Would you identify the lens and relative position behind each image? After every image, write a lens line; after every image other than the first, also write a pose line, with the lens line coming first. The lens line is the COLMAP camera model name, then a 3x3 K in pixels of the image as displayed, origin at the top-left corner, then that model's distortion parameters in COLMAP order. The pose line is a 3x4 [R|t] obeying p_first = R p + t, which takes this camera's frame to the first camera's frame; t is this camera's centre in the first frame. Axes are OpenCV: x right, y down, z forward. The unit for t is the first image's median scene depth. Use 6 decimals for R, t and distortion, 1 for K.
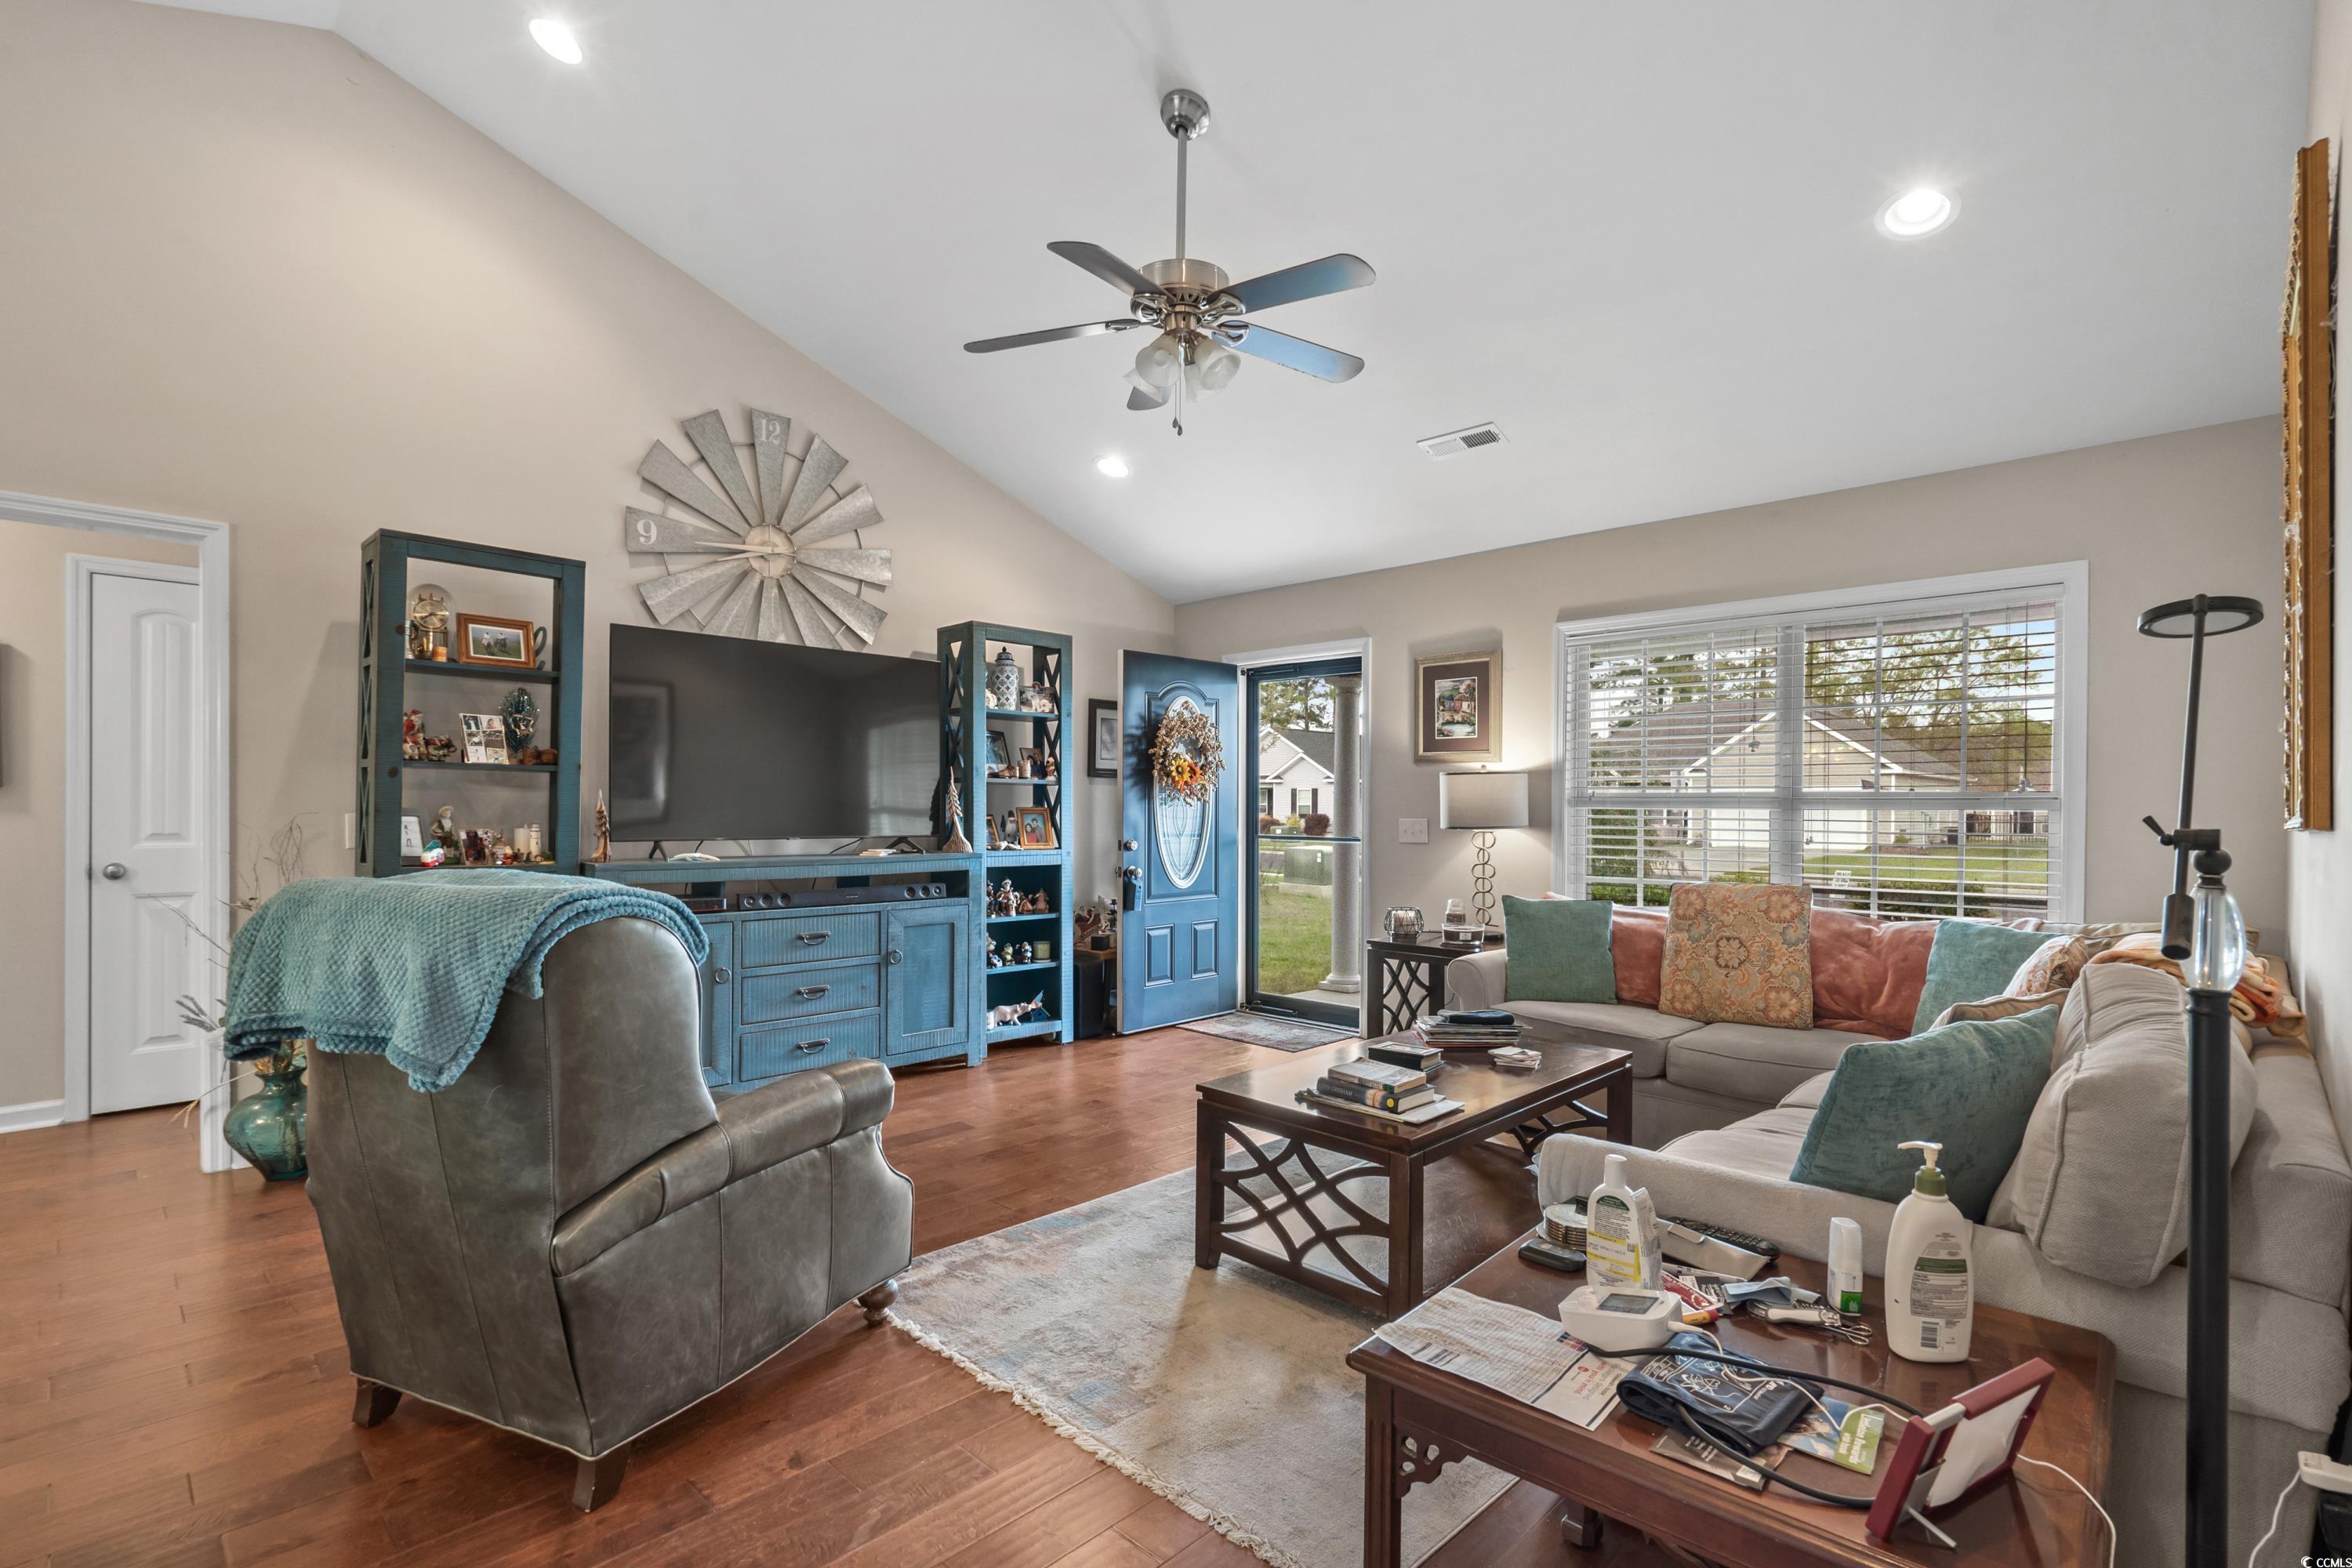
lens RADIAL K [[1103.0, 0, 1181.1], [0, 1103.0, 820.0], [0, 0, 1]] dist [0.000852, 0.000078]
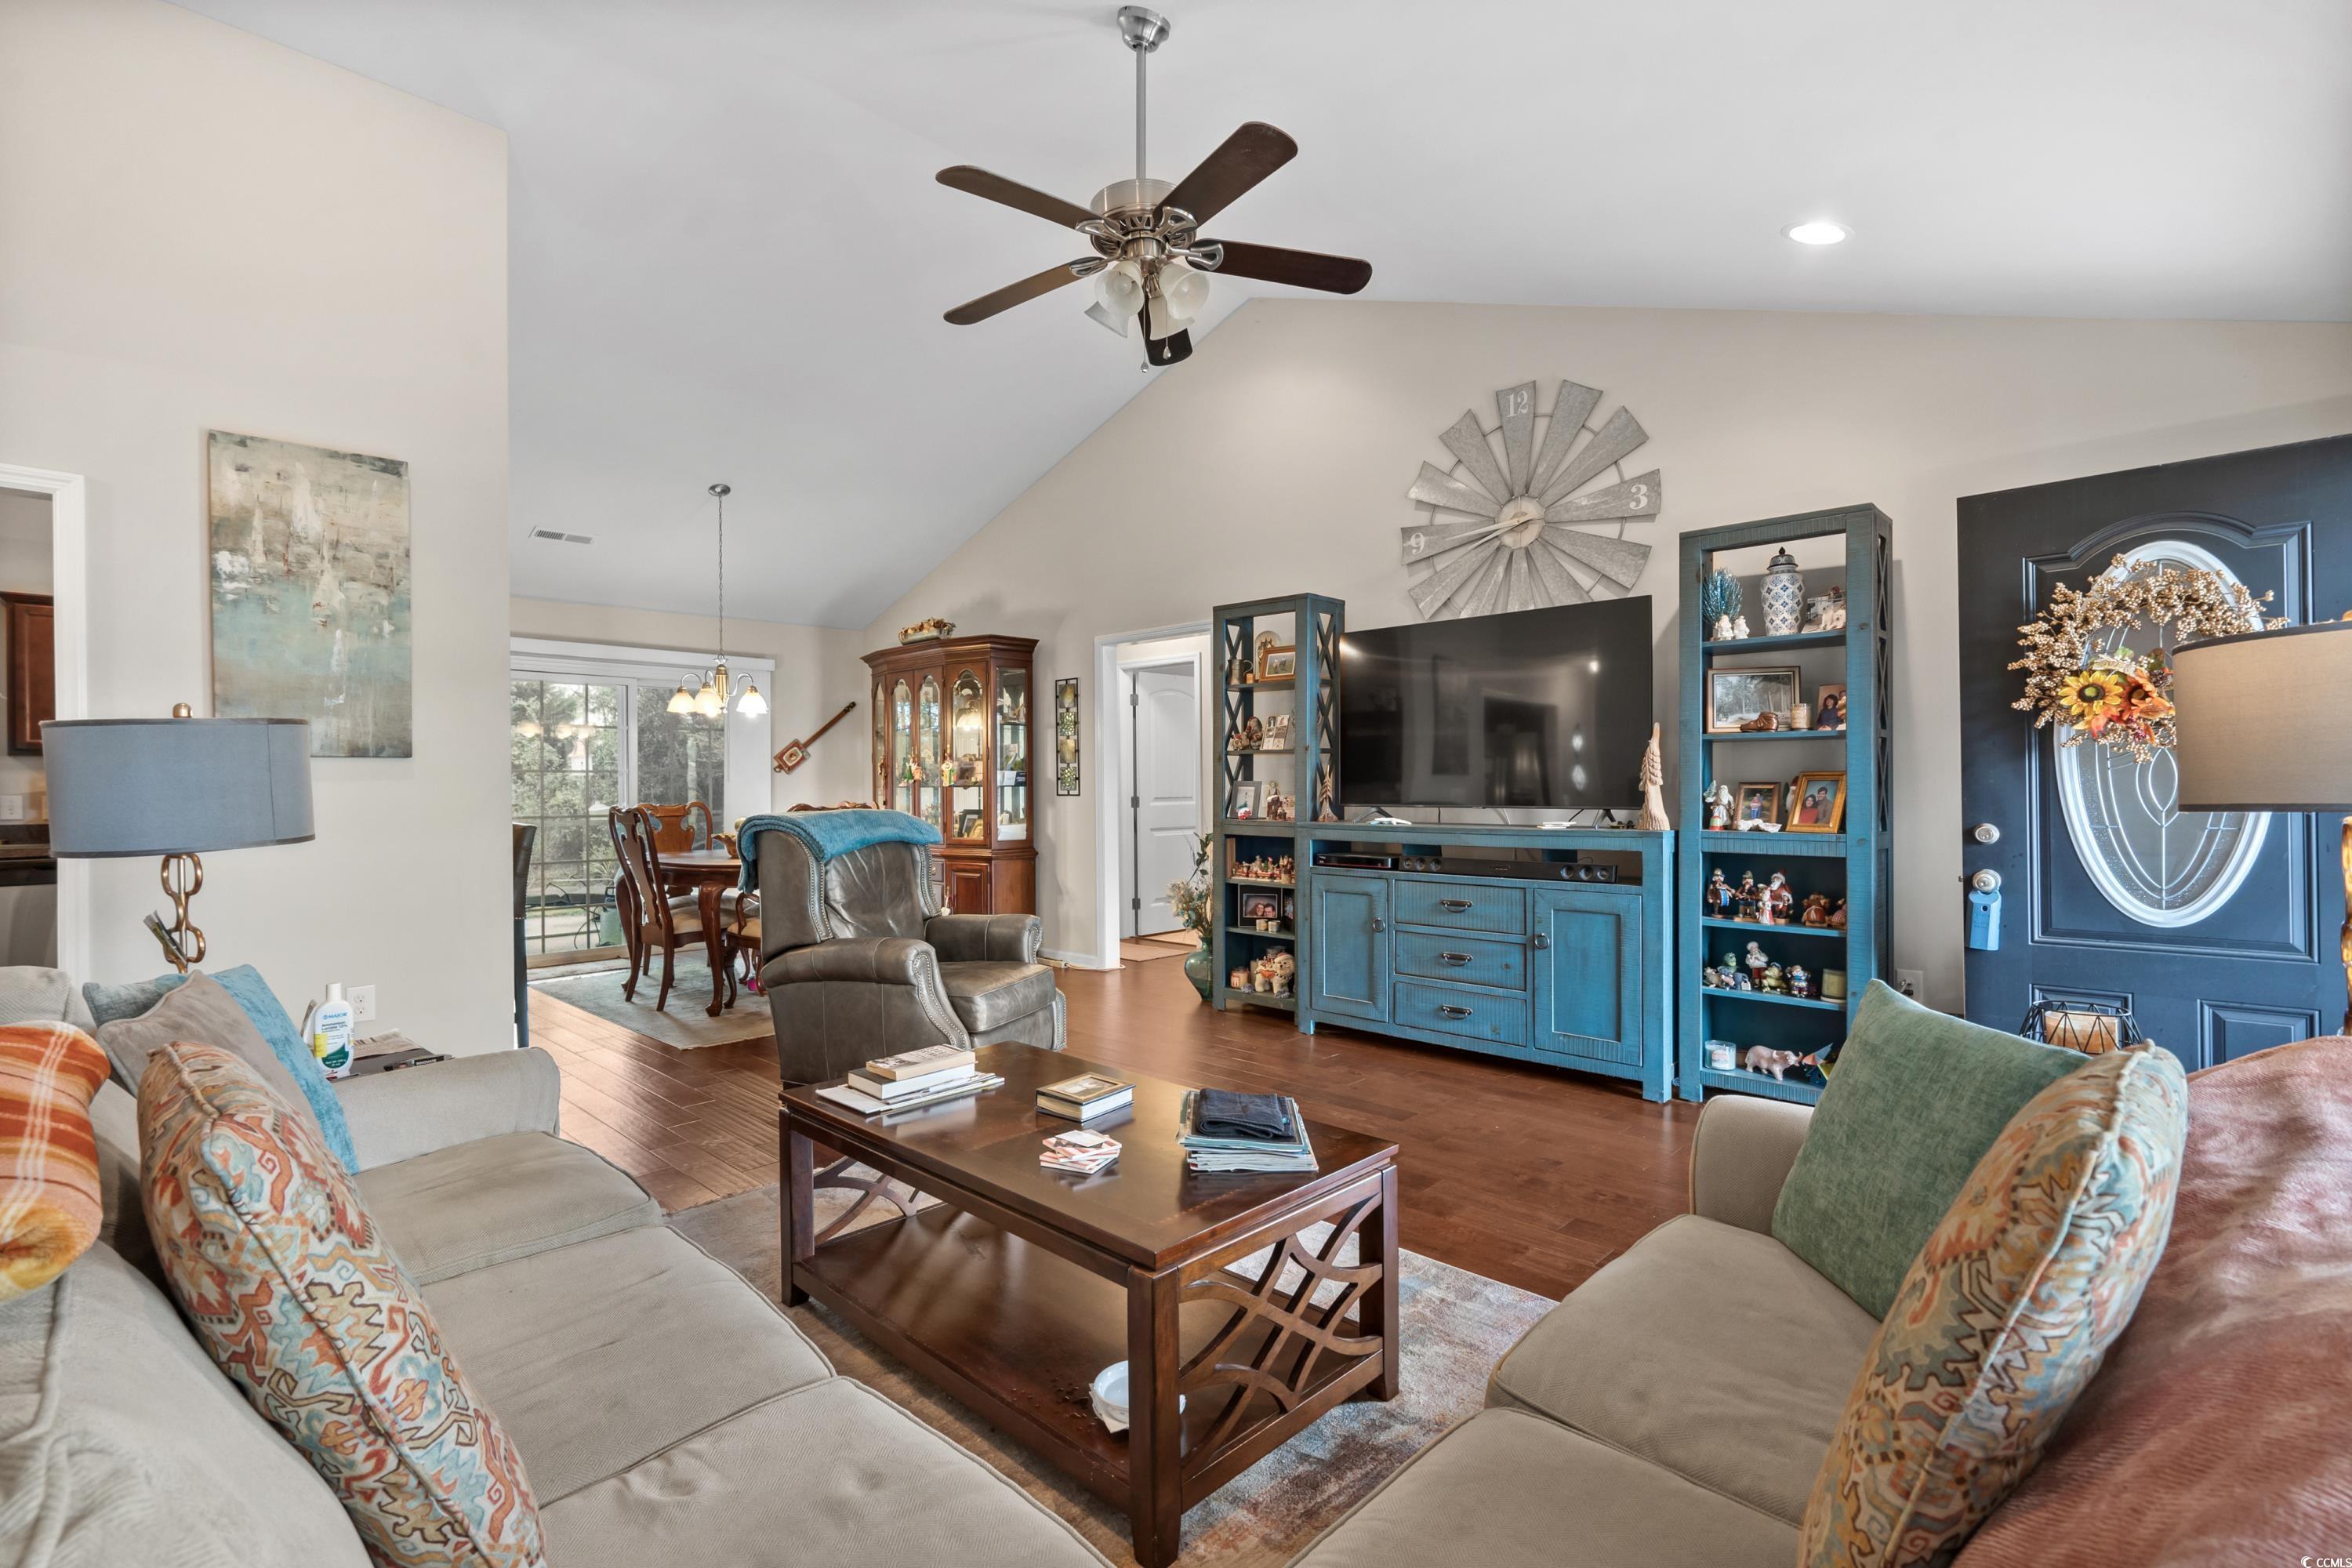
lens RADIAL K [[1087.1, 0, 1184.0], [0, 1087.1, 789.6], [0, 0, 1]] dist [-0.017521, 0.013170]
pose [[-0.005280, -0.000321, -0.999986, 0.620698], [-0.002503, 0.999997, -0.000307, 0.001480], [0.999983, 0.002502, -0.005281, 0.703179]]
